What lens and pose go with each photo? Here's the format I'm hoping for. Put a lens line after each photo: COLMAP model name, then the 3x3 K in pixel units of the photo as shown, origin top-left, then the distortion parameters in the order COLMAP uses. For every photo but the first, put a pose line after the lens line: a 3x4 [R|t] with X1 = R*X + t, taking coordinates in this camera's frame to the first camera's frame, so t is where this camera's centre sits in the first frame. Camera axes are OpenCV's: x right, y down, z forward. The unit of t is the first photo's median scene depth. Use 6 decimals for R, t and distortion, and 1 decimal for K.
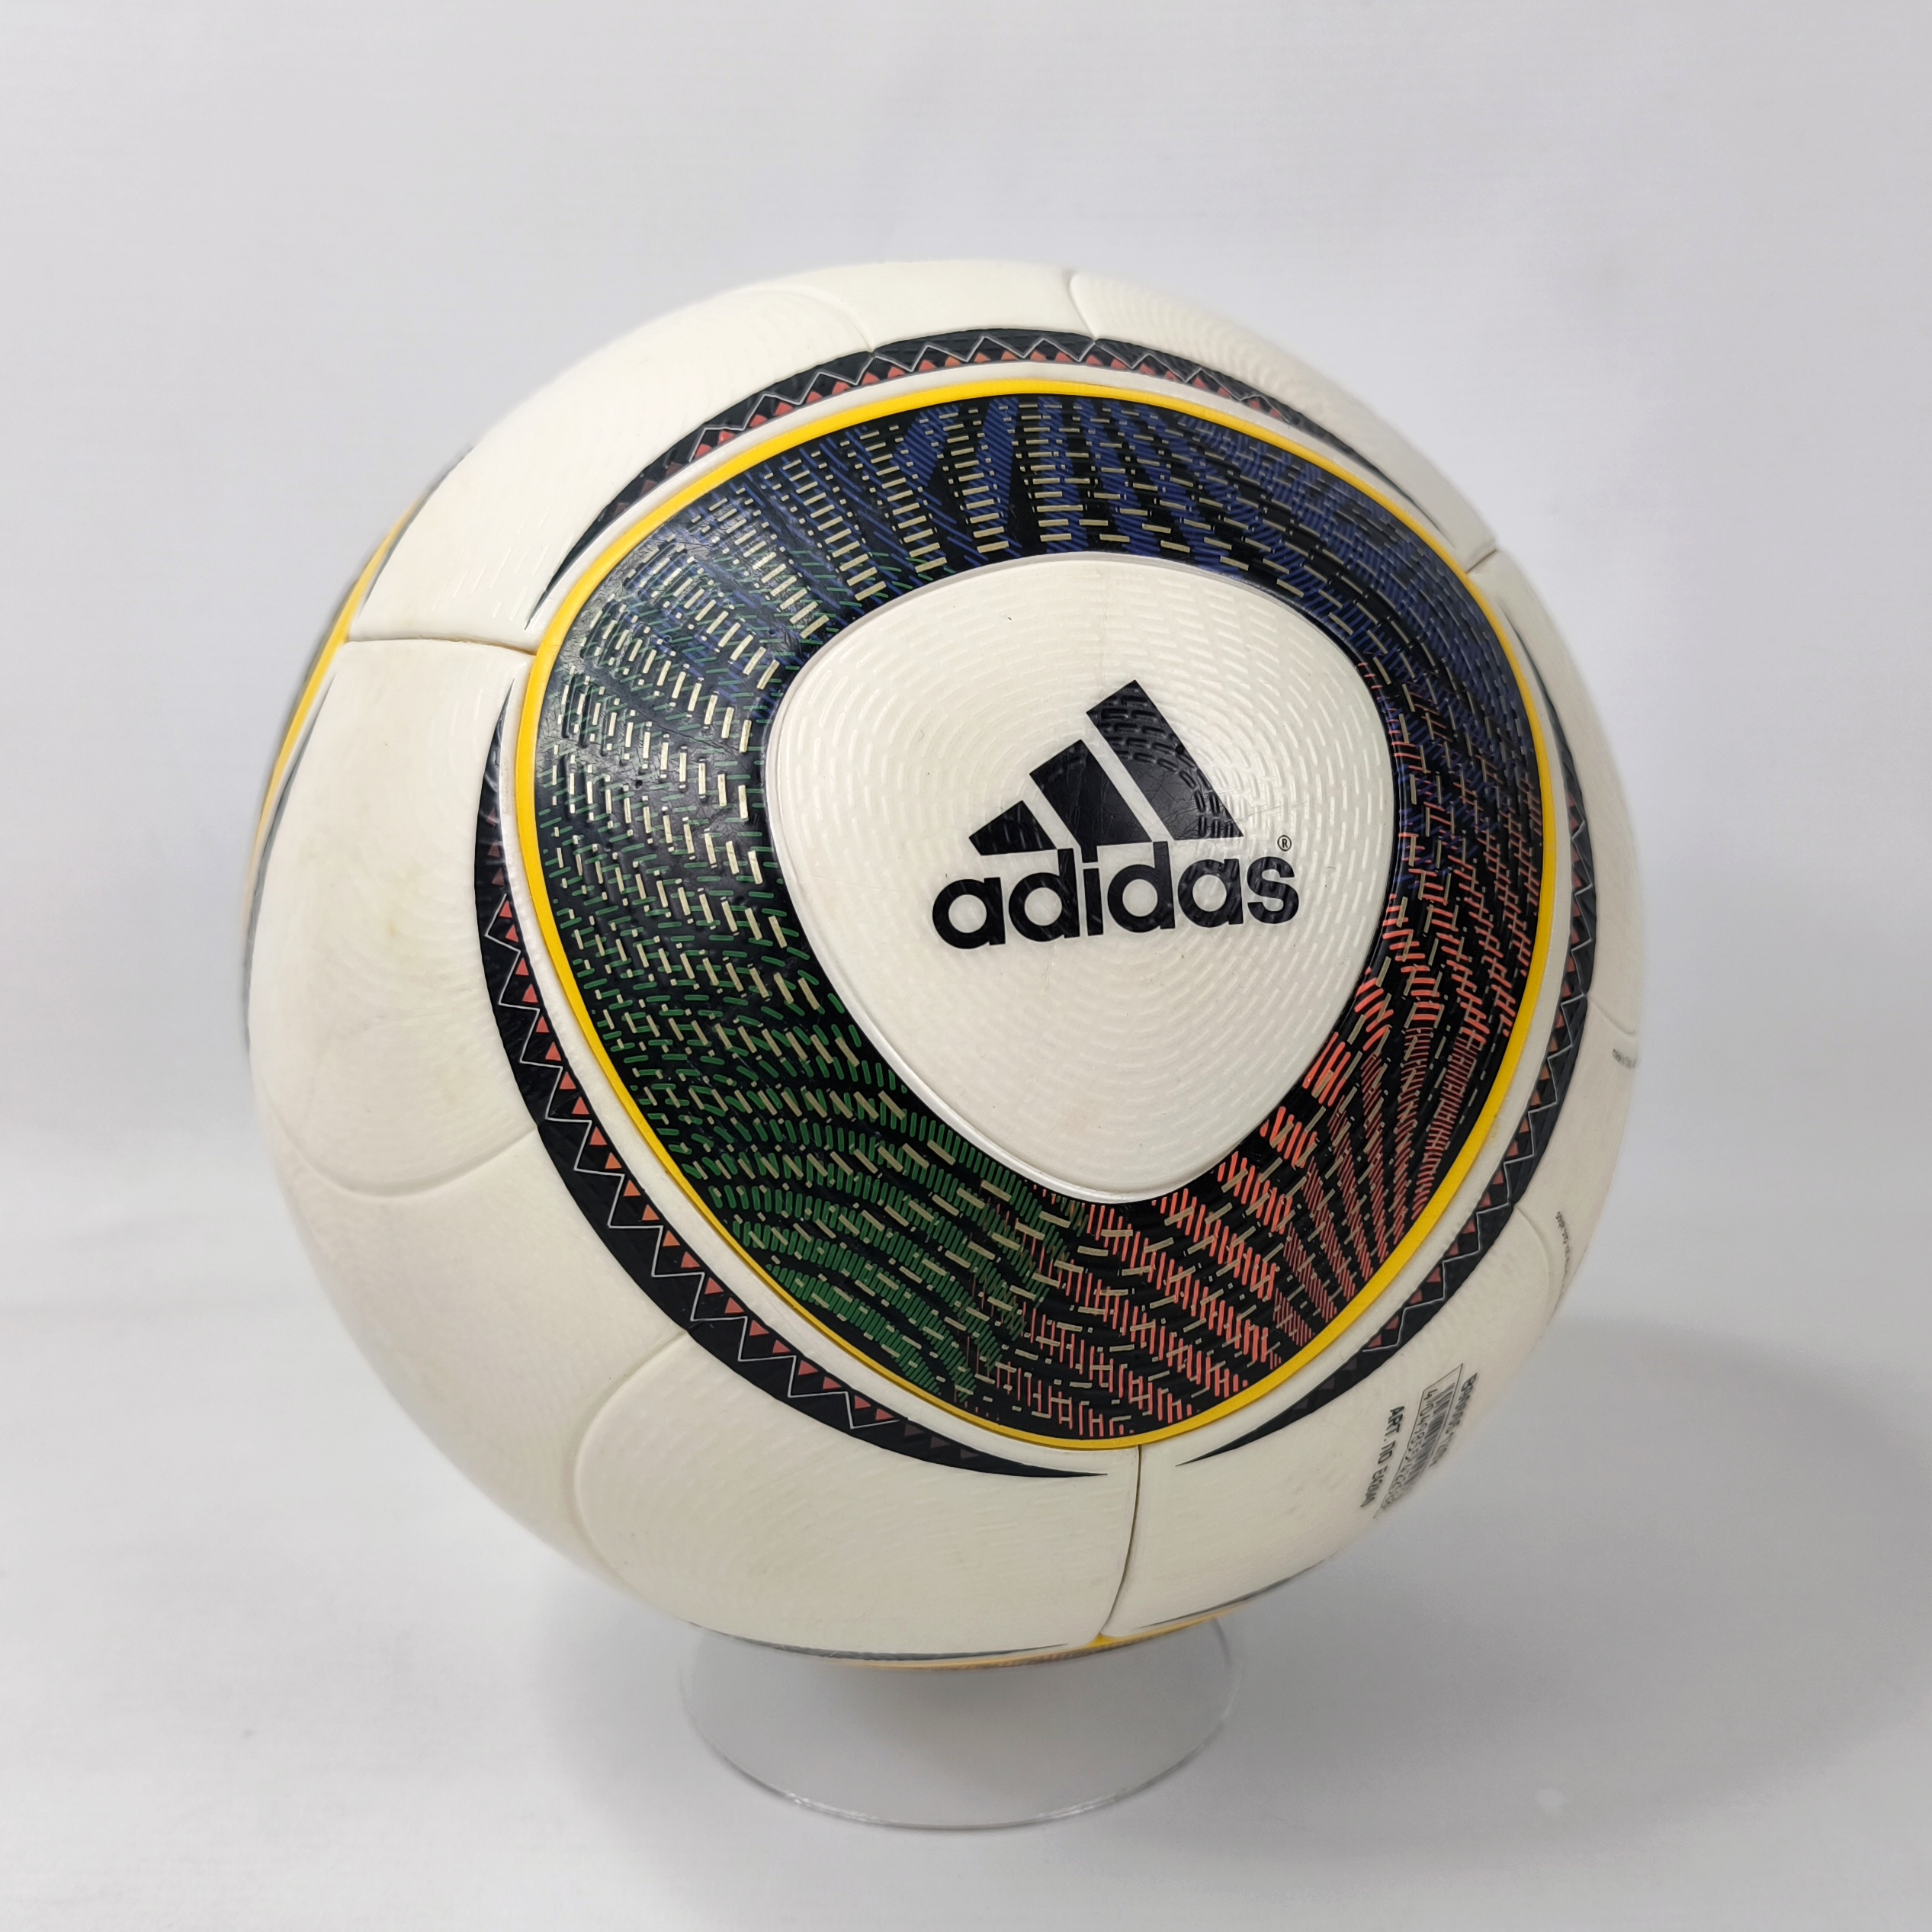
lens RADIAL K [[2065.1, 0, 1051.8], [0, 2065.1, 1015.8], [0, 0, 1]] dist [0.158009, -0.013136]
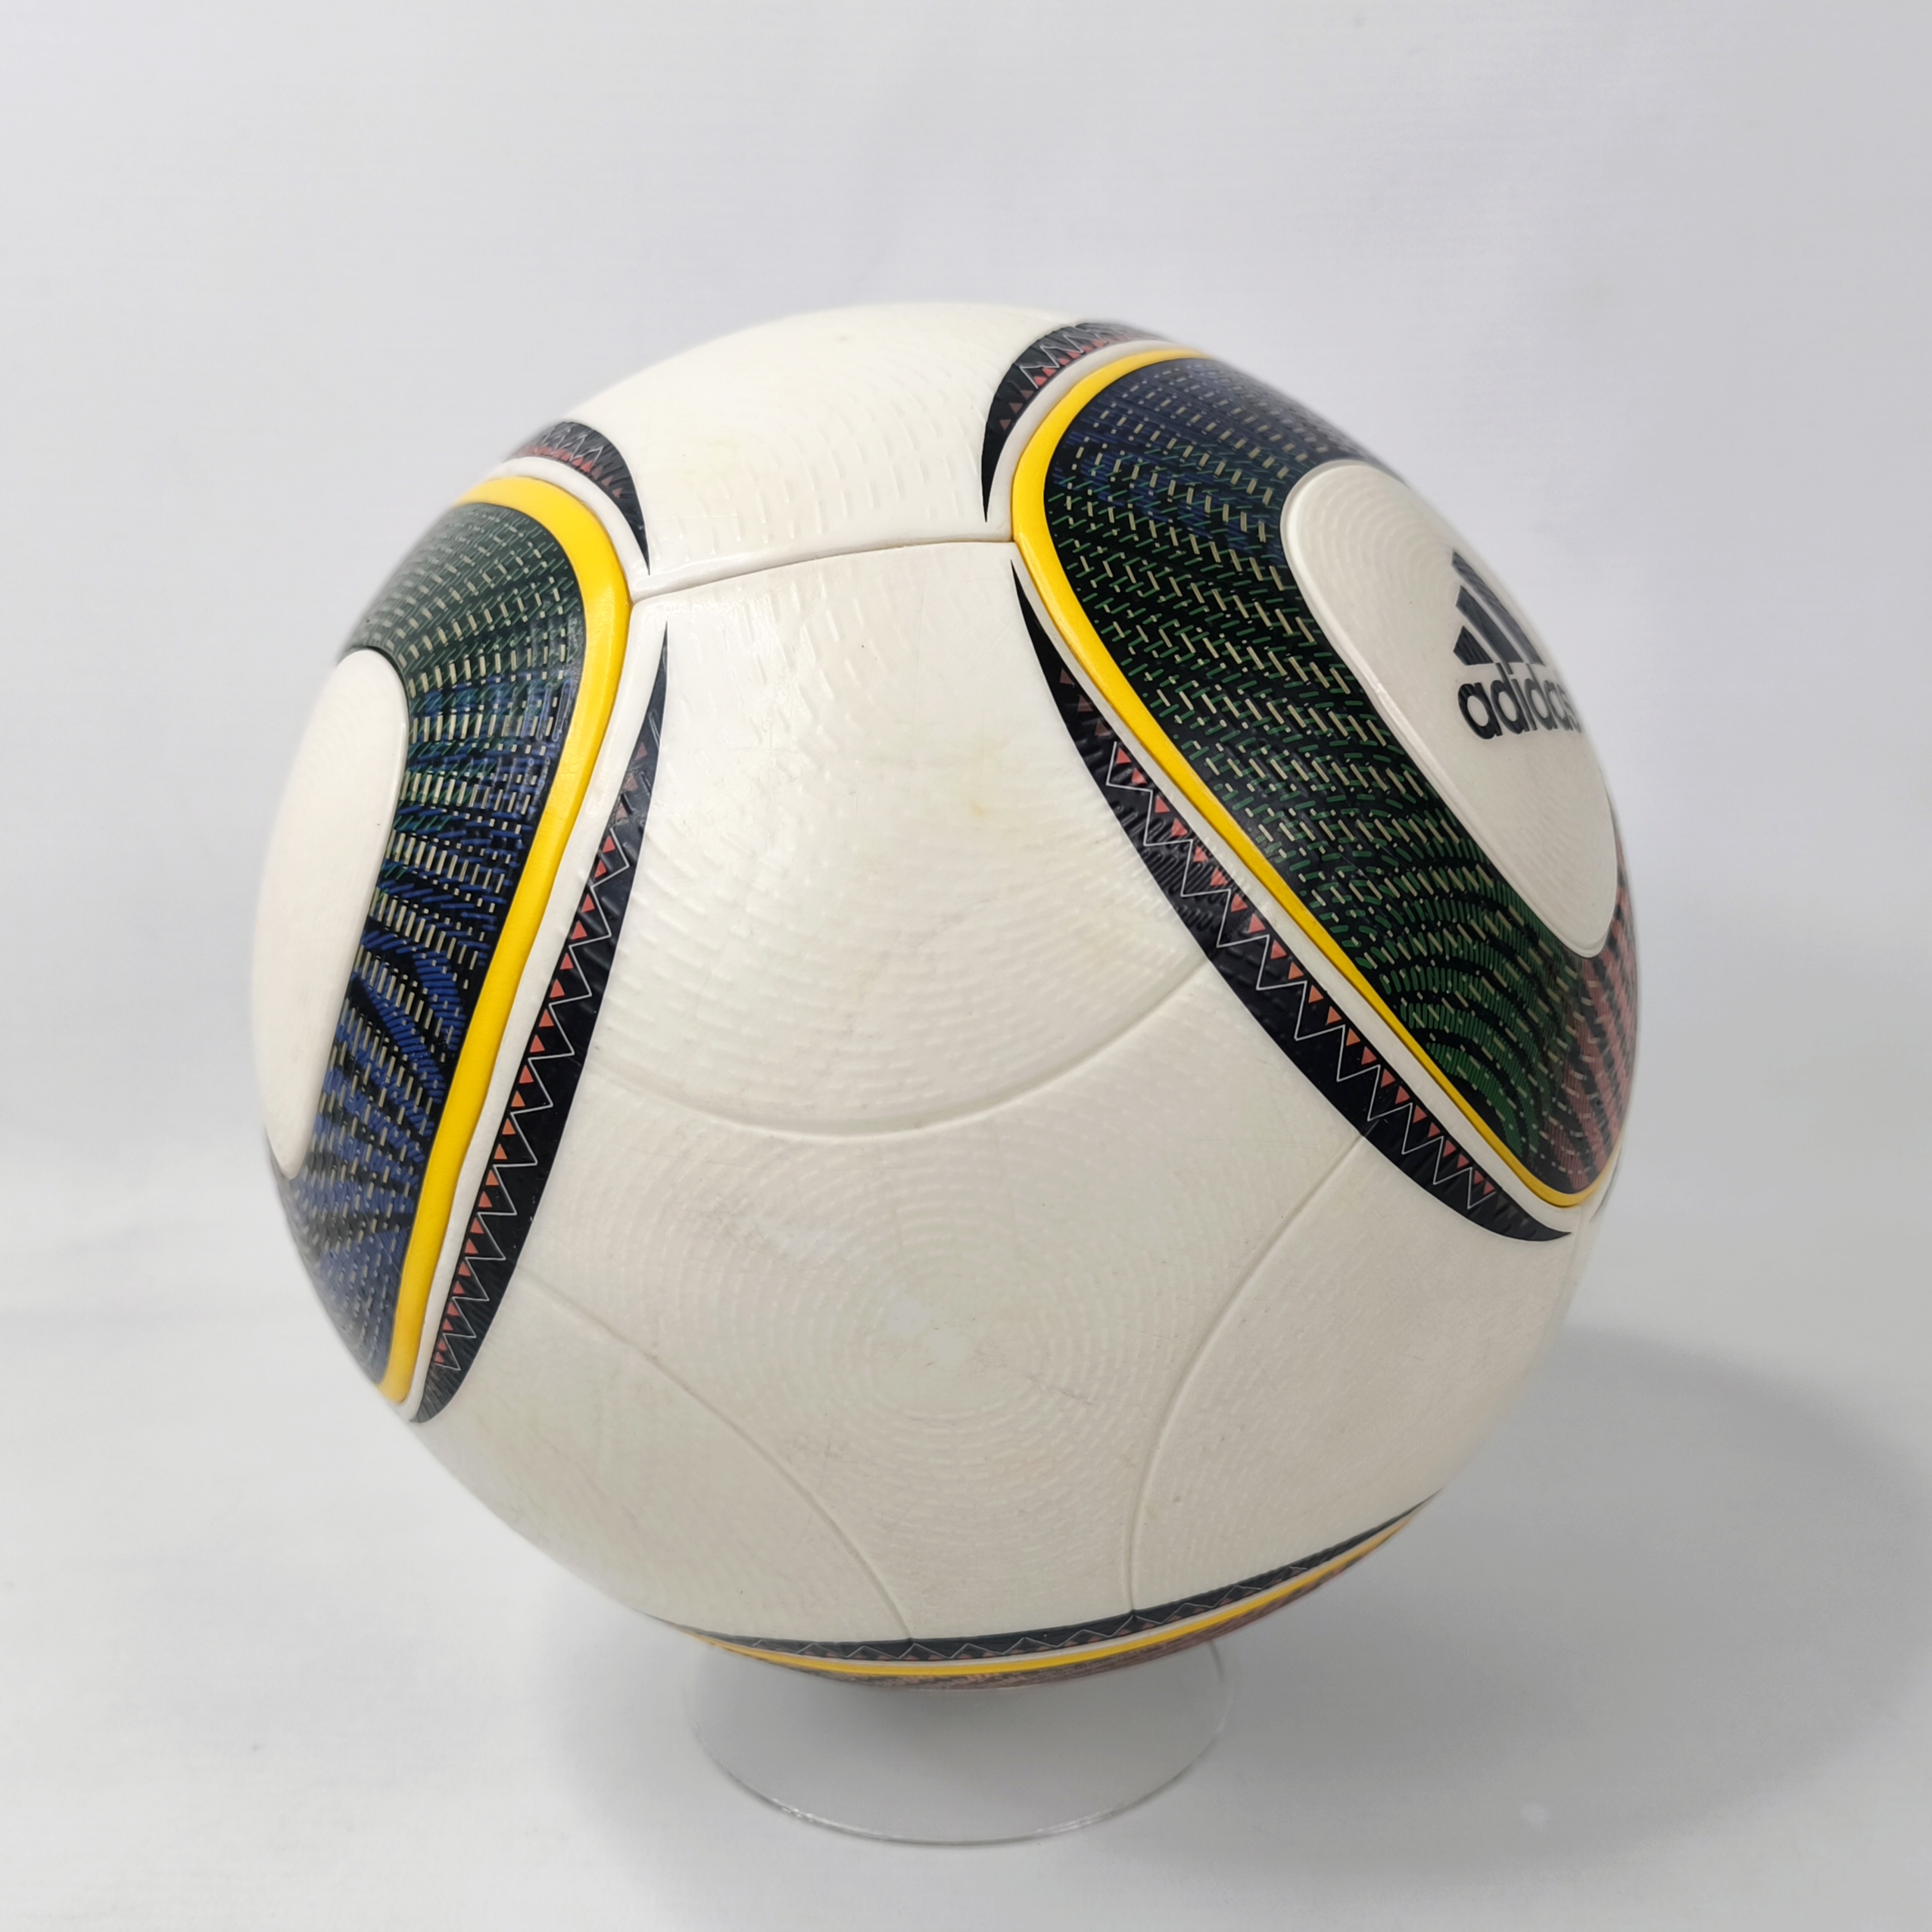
lens RADIAL K [[2065.1, 0, 1051.8], [0, 2065.1, 1015.8], [0, 0, 1]] dist [0.158009, -0.013136]
pose [[0.724109, -0.119586, 0.679239, -1.005272], [0.287780, 0.947410, -0.139990, 0.202108], [-0.626777, 0.296840, 0.720442, 0.357933]]
